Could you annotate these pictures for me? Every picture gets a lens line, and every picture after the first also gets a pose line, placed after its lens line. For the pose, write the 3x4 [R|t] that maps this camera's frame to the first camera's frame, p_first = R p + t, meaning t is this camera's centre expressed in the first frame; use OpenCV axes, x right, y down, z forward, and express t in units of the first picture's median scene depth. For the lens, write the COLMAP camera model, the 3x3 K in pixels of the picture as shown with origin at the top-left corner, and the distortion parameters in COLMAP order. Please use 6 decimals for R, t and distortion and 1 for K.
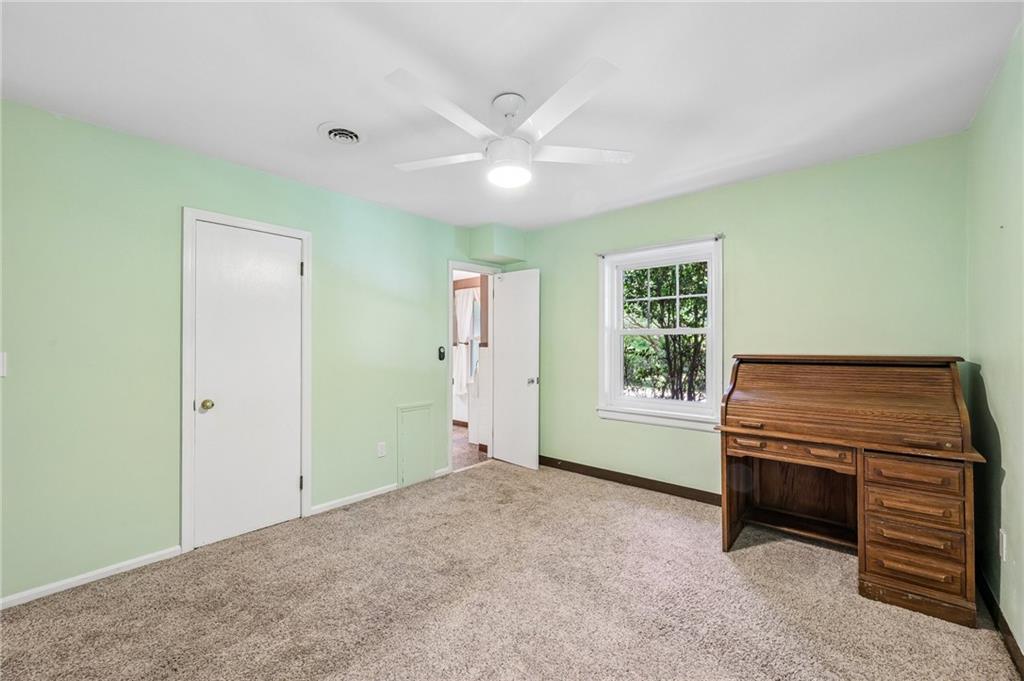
lens RADIAL K [[412.7, 0, 507.1], [0, 412.7, 338.6], [0, 0, 1]] dist [0.003424, -0.000226]
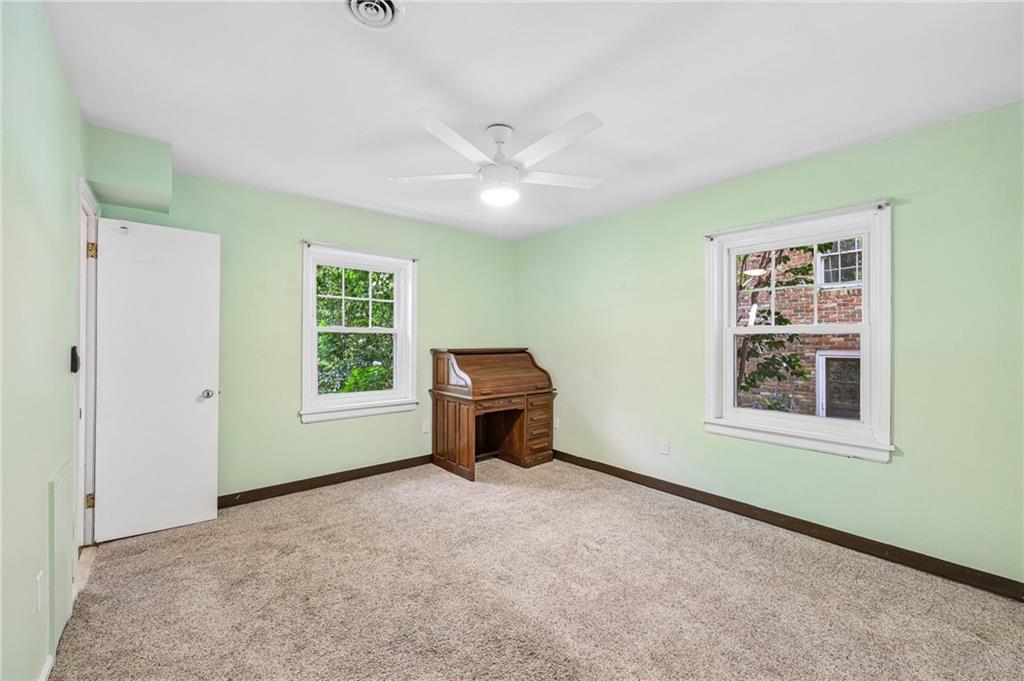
lens RADIAL K [[412.7, 0, 507.9], [0, 412.7, 342.7], [0, 0, 1]] dist [0.003424, -0.000226]
pose [[0.150445, 0.000405, 0.988618, -0.727008], [-0.012123, 0.999925, 0.001435, 0.010741], [-0.988544, -0.012201, 0.150439, 0.521819]]
